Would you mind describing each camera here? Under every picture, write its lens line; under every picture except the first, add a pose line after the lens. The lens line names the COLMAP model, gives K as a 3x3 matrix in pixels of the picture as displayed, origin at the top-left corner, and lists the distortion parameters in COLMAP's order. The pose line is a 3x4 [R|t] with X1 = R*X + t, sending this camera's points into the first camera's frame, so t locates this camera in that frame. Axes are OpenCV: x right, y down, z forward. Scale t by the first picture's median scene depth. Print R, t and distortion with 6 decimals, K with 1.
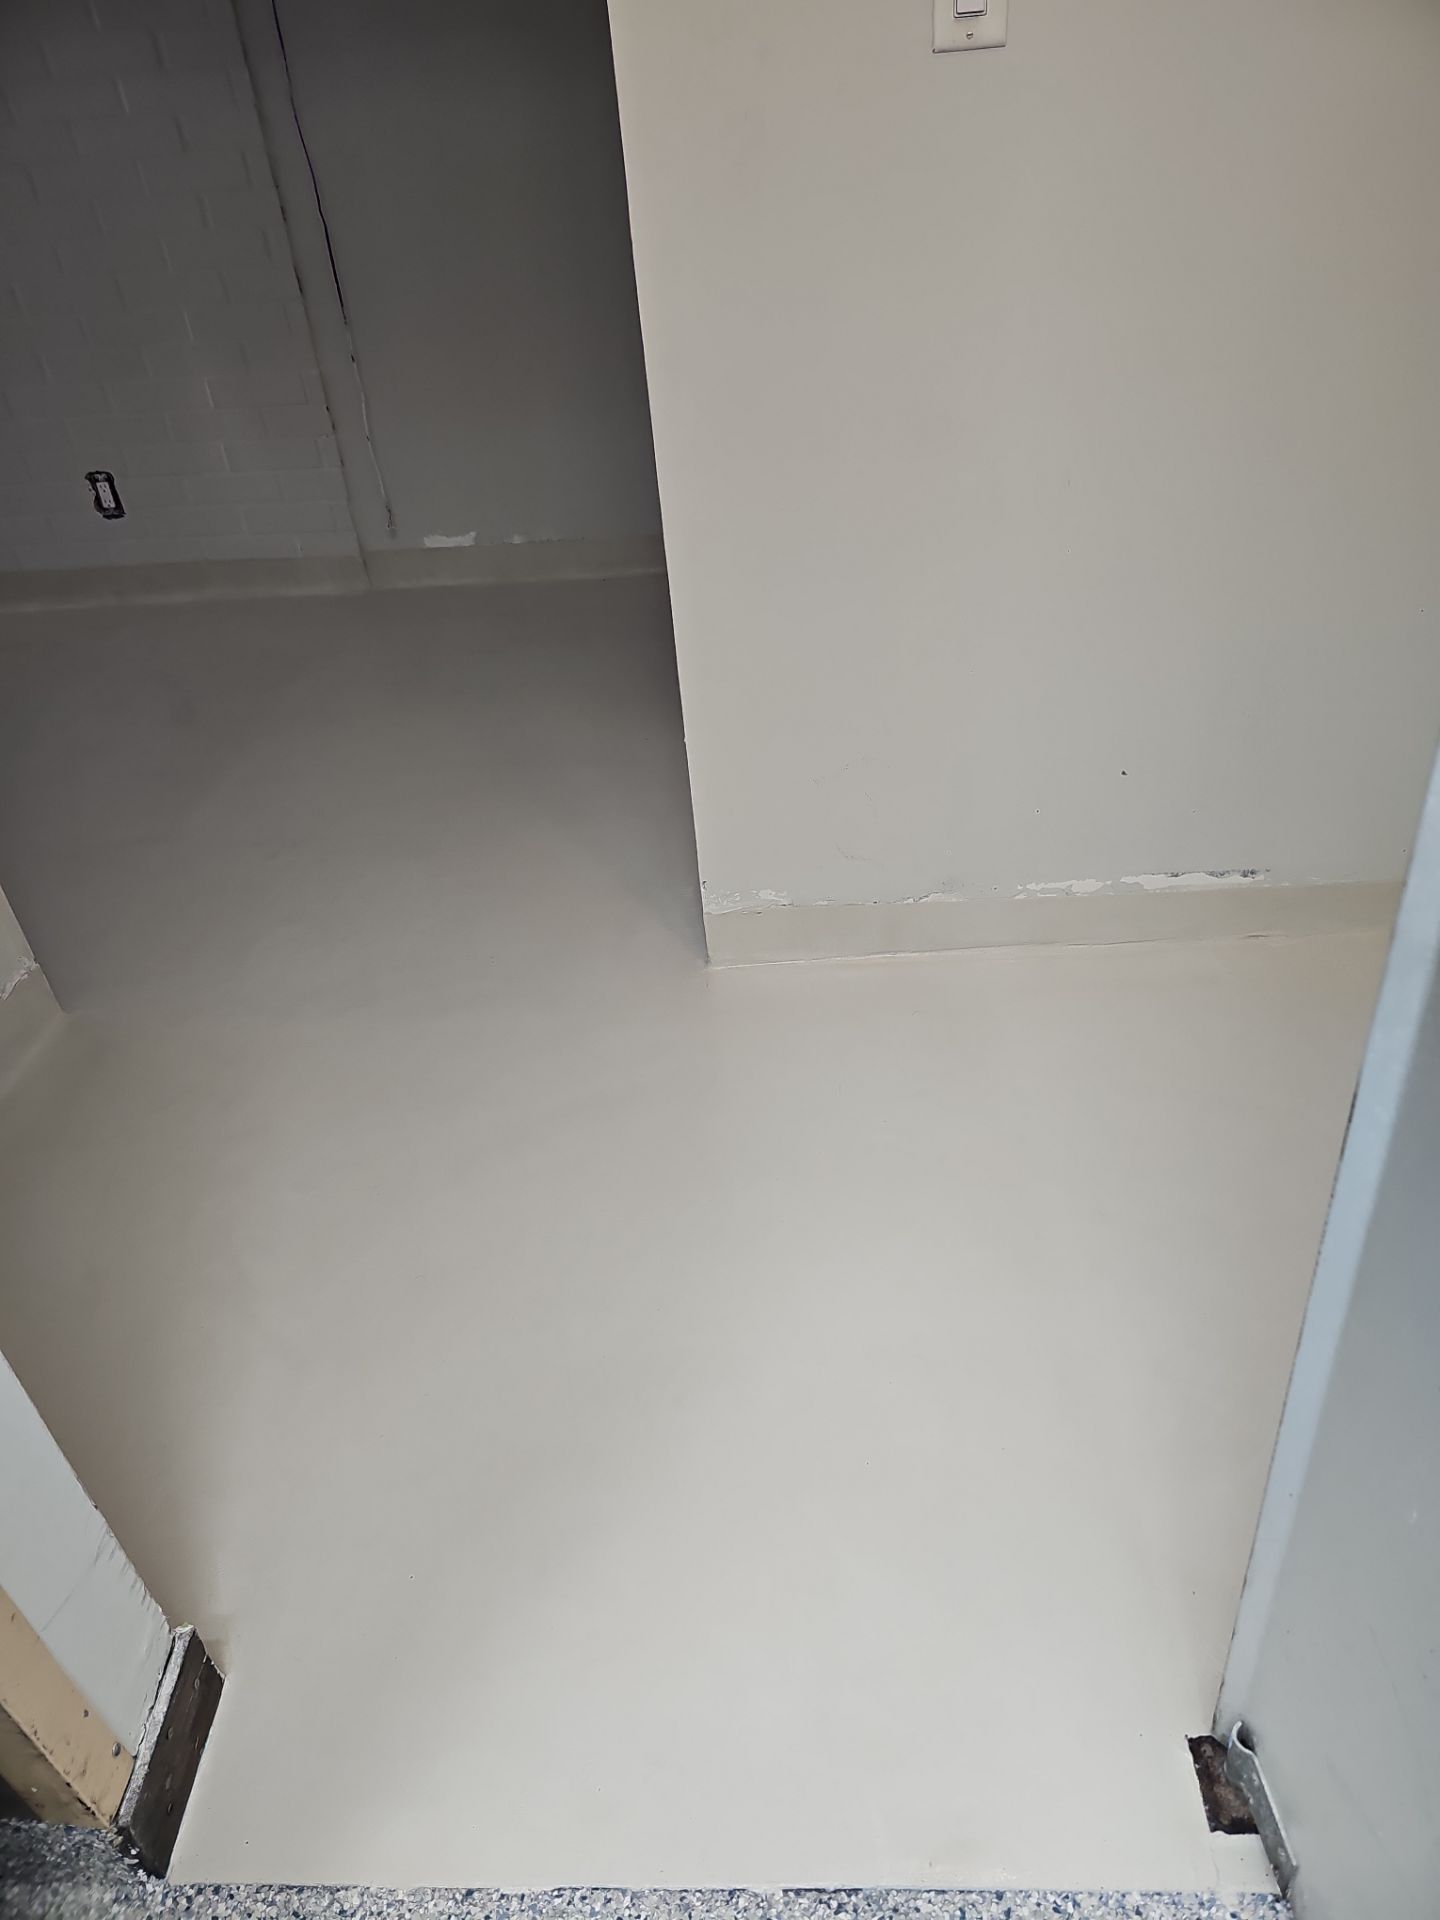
lens RADIAL K [[1280.1, 0, 720.0], [0, 1280.1, 960.0], [0, 0, 1]] dist [0.048608, -0.051725]
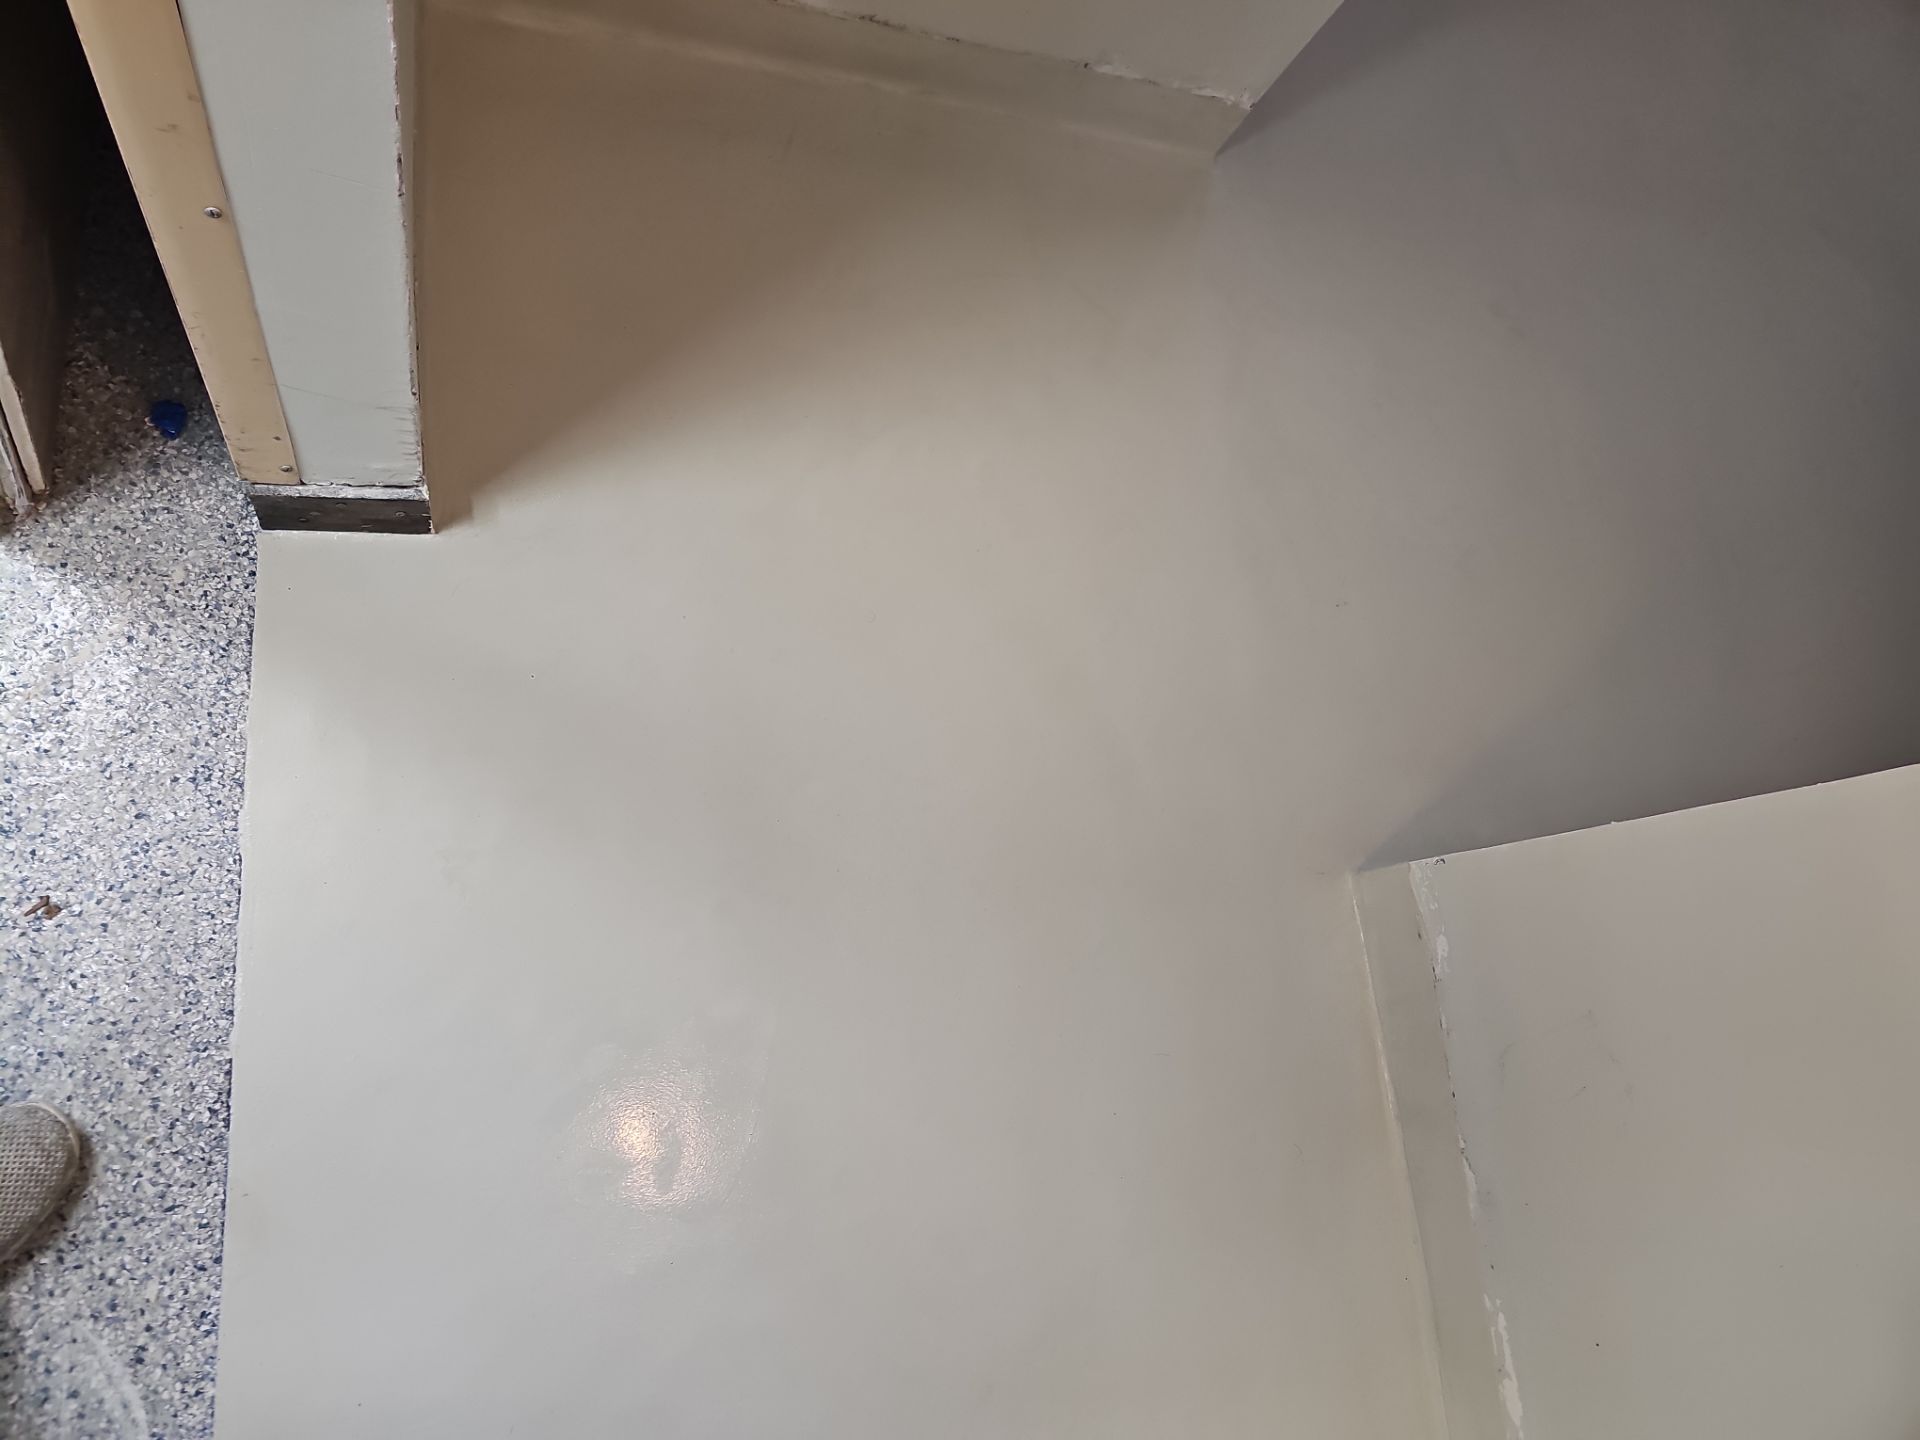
lens RADIAL K [[1280.1, 0, 964.3], [0, 1280.1, 686.9], [0, 0, 1]] dist [0.048608, -0.051725]
pose [[0.089064, 0.983594, -0.156876, -0.018759], [-0.830432, 0.160295, 0.533561, -0.241701], [0.549954, 0.082753, 0.831085, 0.192571]]
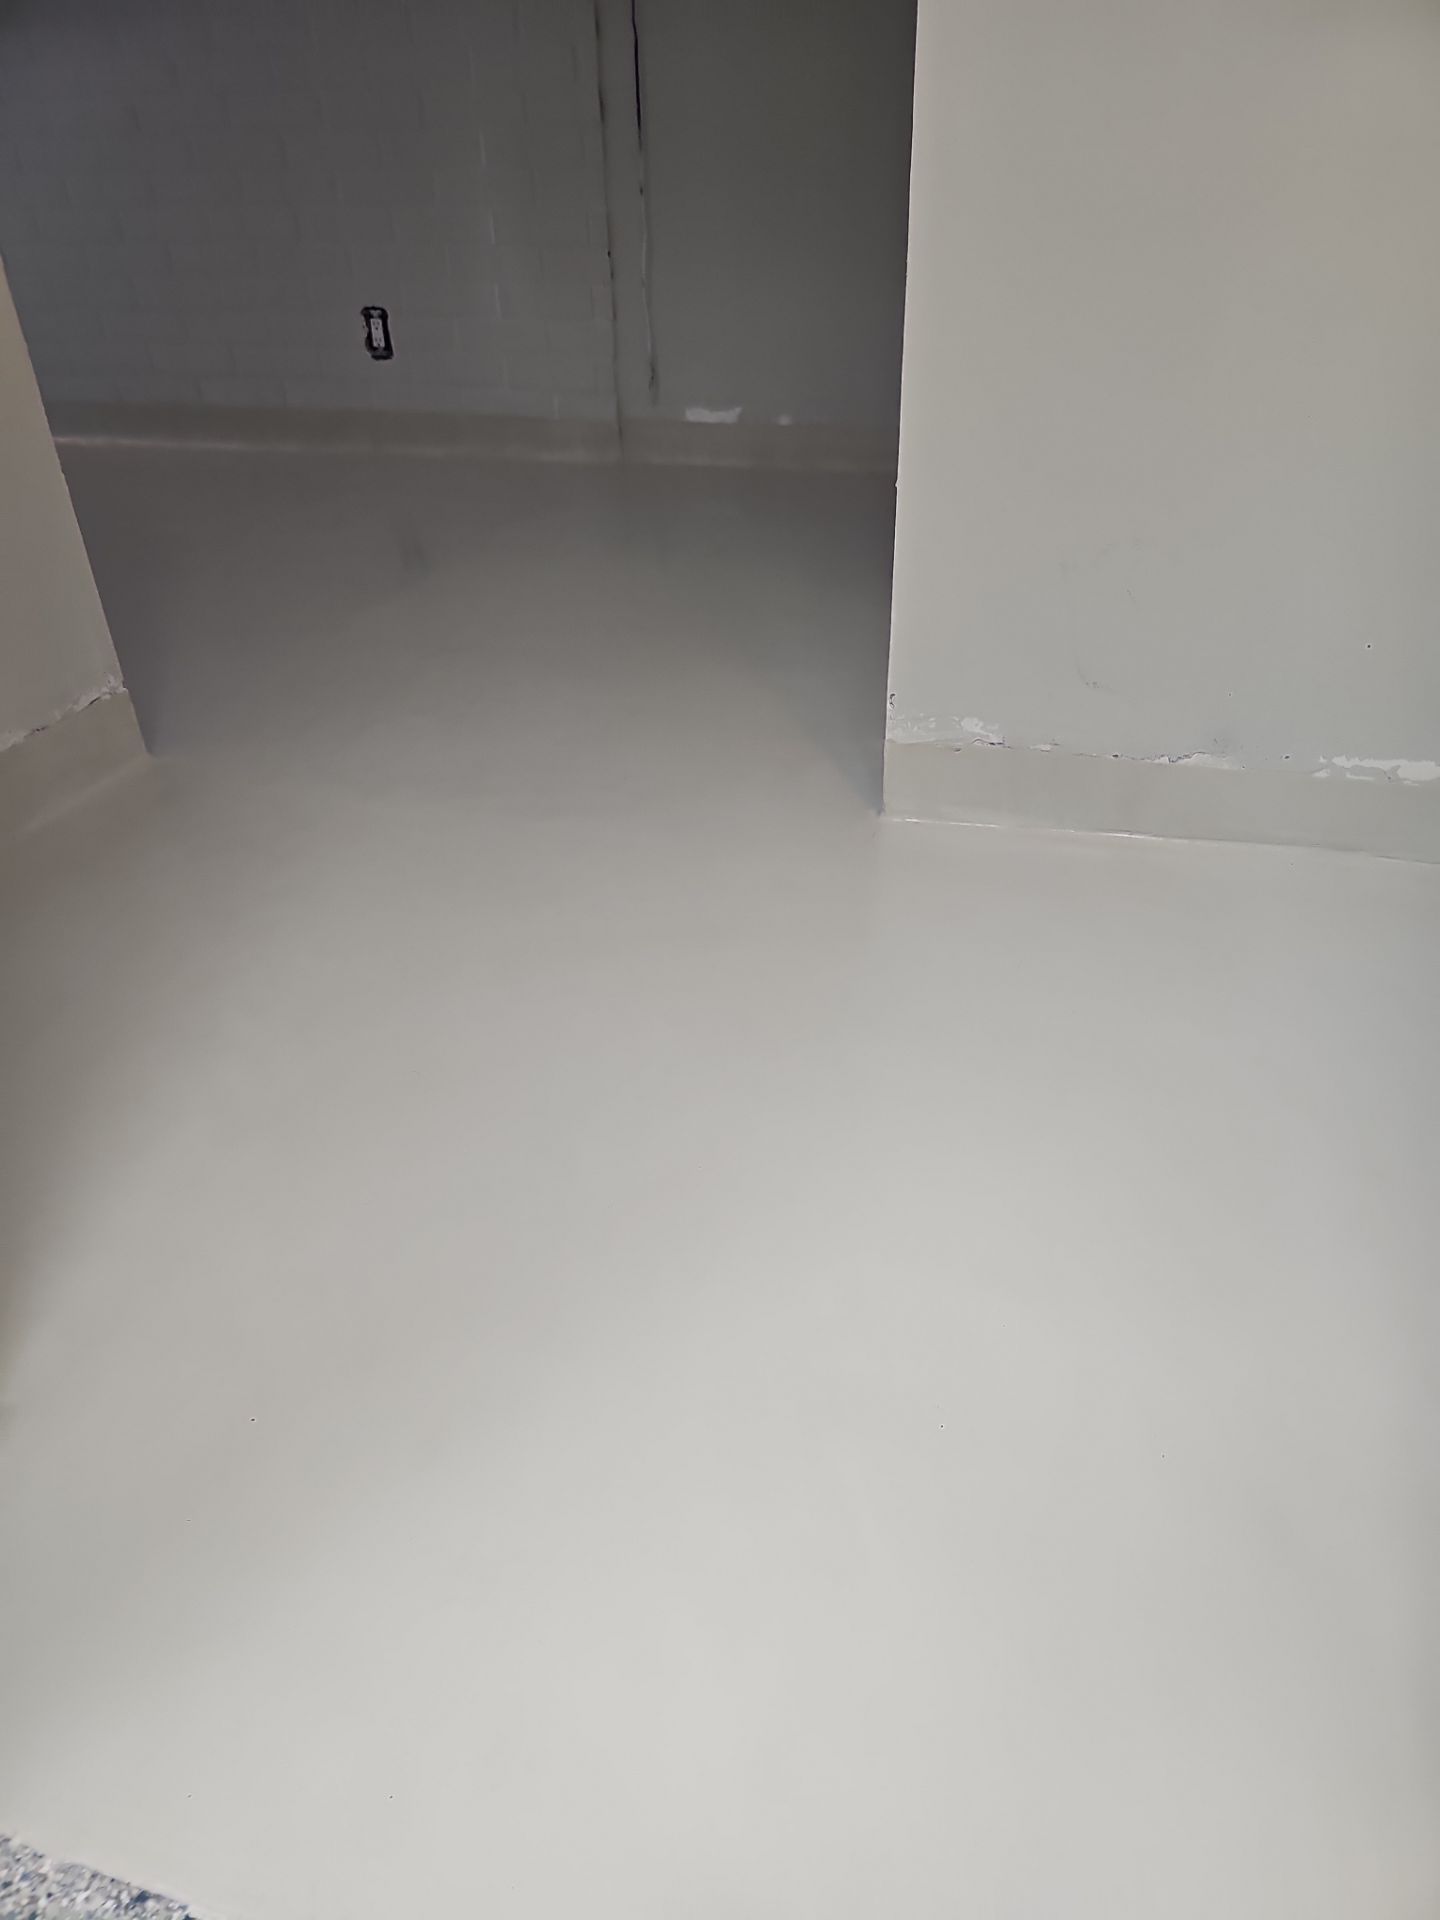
lens RADIAL K [[1280.1, 0, 720.0], [0, 1280.1, 960.0], [0, 0, 1]] dist [0.048608, -0.051725]
pose [[0.967410, 0.177954, -0.180138, 0.053178], [-0.183583, 0.982891, -0.014937, 0.123450], [0.174398, 0.047520, 0.983528, 0.216717]]
